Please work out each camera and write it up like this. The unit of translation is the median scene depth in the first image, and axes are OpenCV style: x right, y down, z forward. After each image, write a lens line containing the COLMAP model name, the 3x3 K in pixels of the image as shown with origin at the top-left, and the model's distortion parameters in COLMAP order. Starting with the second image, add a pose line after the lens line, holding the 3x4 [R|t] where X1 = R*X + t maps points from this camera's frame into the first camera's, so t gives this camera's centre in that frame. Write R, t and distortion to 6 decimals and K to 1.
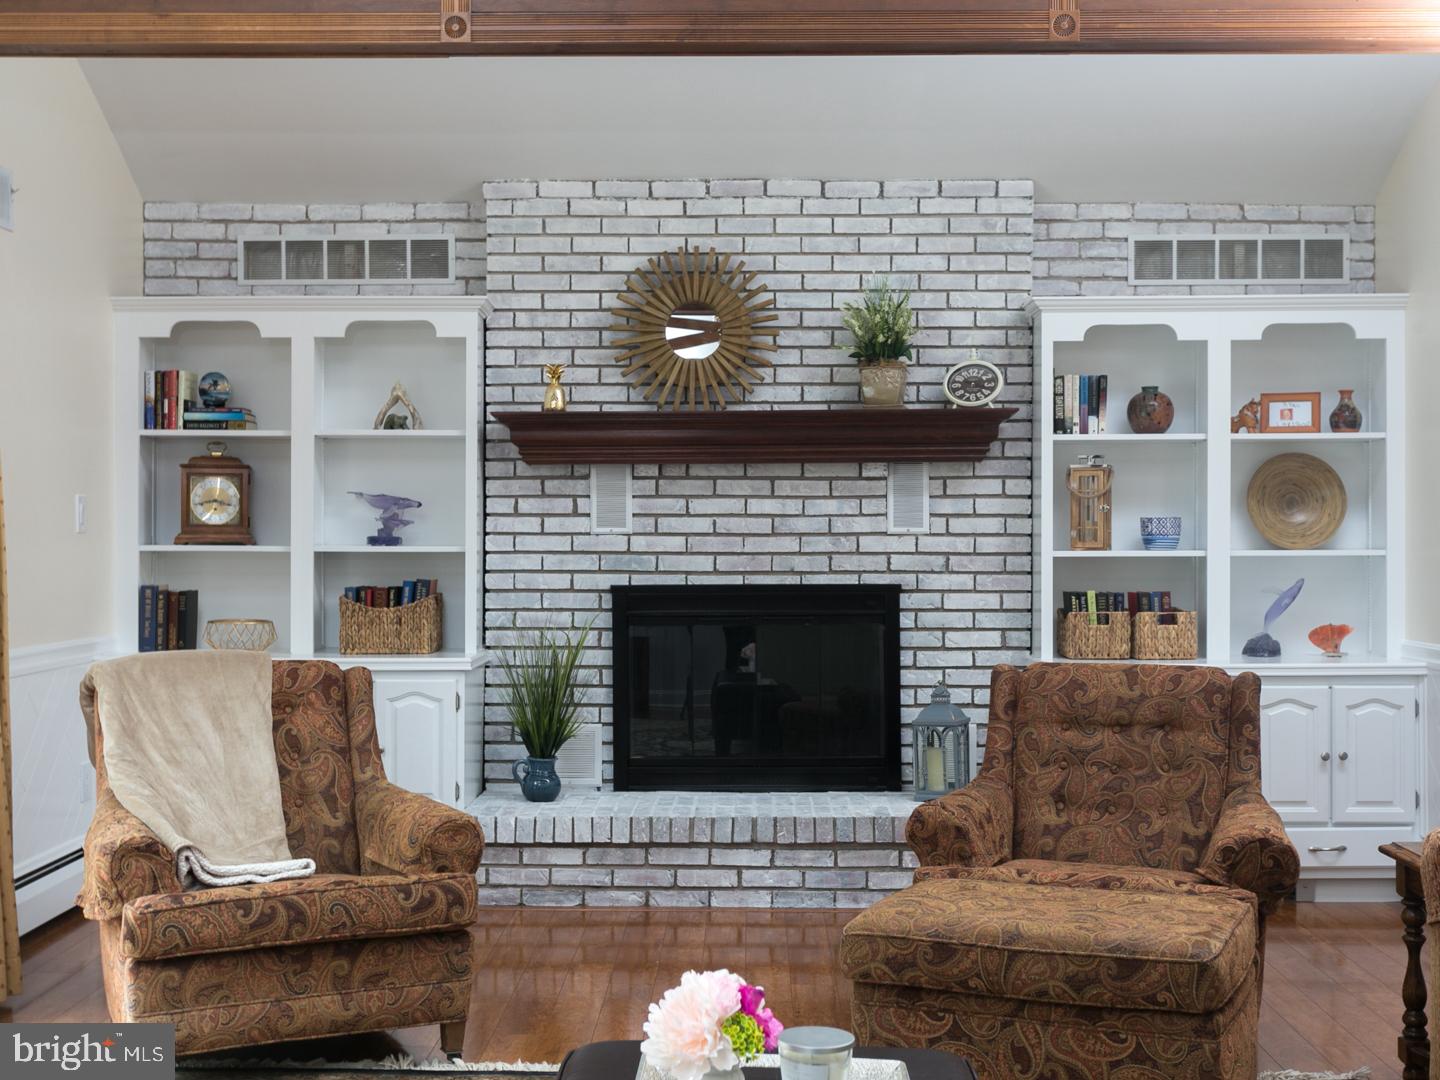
lens RADIAL K [[1793.6, 0, 720.0], [0, 1793.6, 552.5], [0, 0, 1]] dist [0.013736, 0.000000]
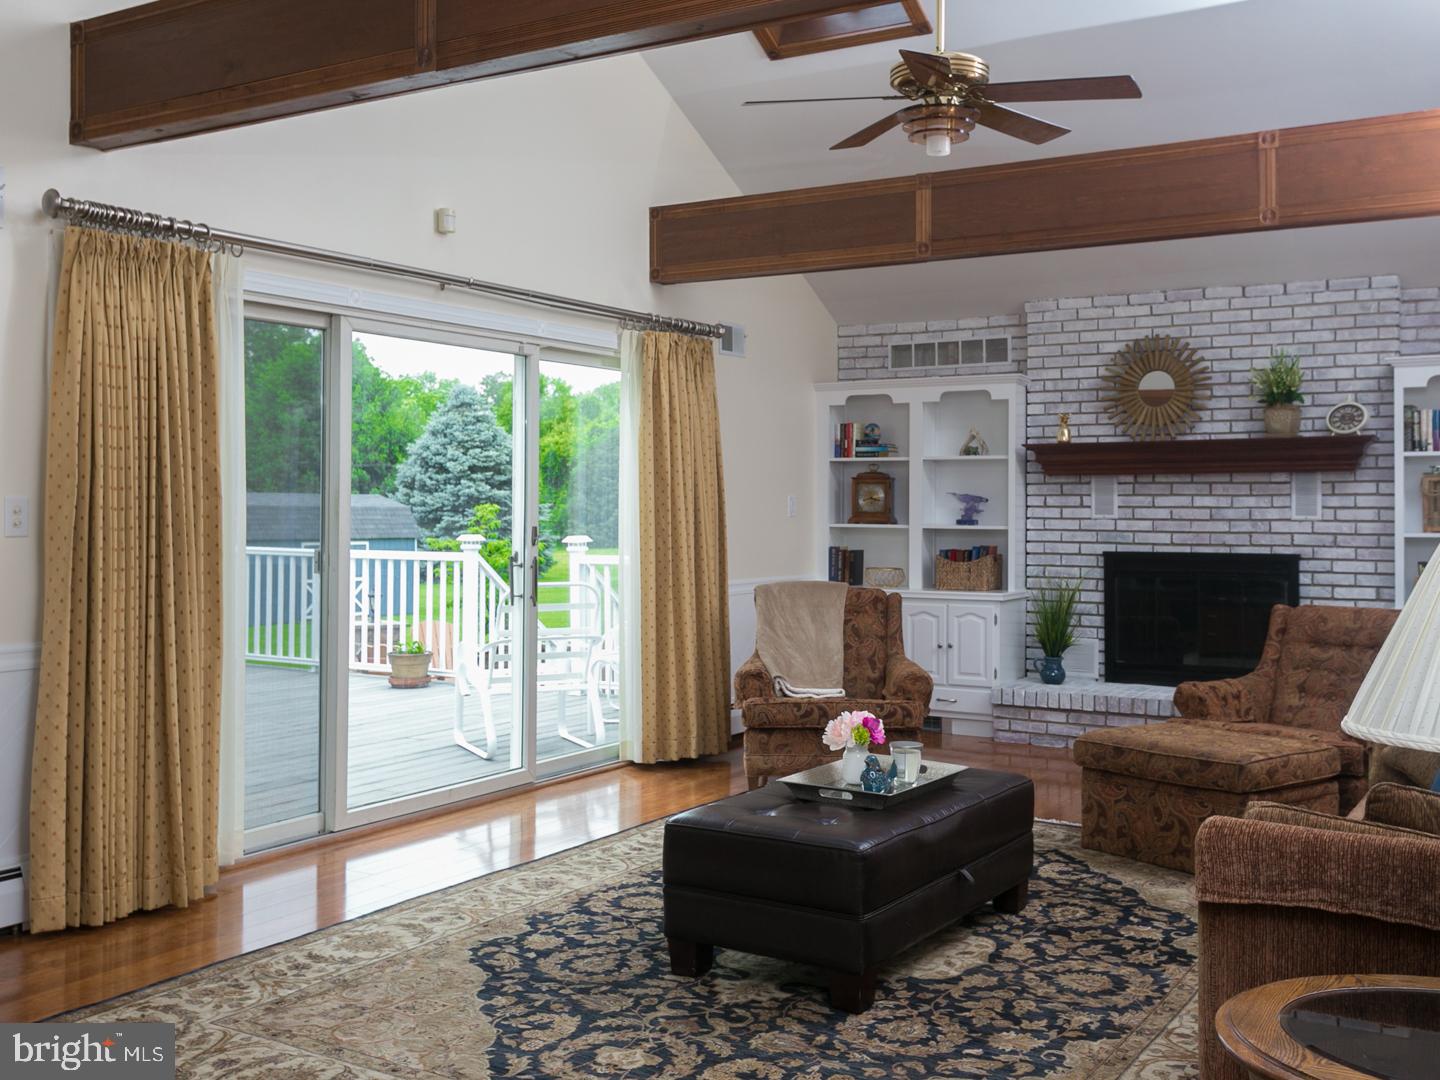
lens RADIAL K [[1413.0, 0, 721.9], [0, 1413.0, 529.6], [0, 0, 1]] dist [-0.000539, 0.000000]
pose [[0.869670, 0.010169, -0.493528, 0.262781], [-0.008223, 0.999947, 0.006114, -0.005837], [0.493565, -0.001258, 0.869708, -0.249325]]
